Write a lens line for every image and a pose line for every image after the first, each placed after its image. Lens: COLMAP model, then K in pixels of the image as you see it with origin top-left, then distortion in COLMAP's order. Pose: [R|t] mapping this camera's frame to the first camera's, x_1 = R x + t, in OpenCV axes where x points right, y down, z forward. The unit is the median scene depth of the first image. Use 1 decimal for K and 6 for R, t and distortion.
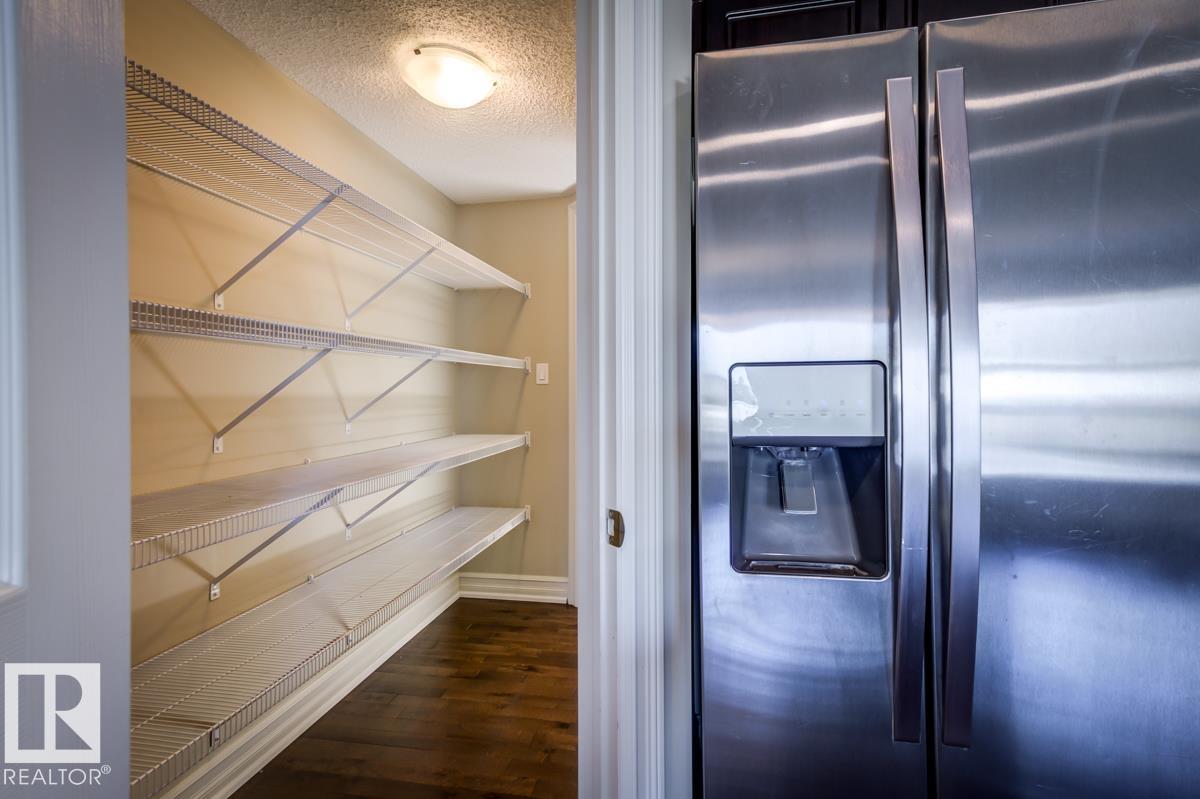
lens RADIAL K [[533.0, 0, 604.5], [0, 533.0, 392.0], [0, 0, 1]] dist [0.018718, -0.000363]
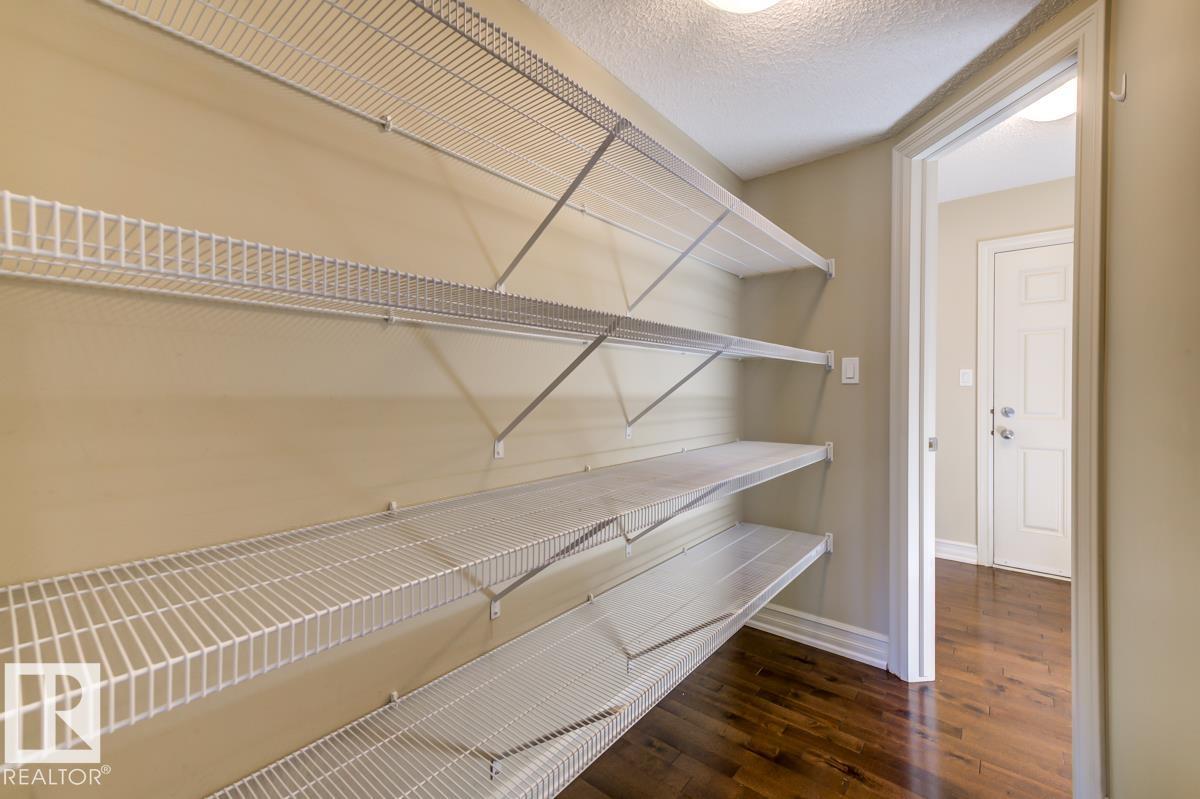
lens RADIAL K [[496.5, 0, 602.8], [0, 496.5, 394.6], [0, 0, 1]] dist [0.001015, -0.000086]
pose [[0.872025, 0.006096, -0.489423, -0.100541], [-0.004841, 0.999981, 0.003830, 0.001199], [0.489437, -0.000971, 0.872038, 0.231218]]
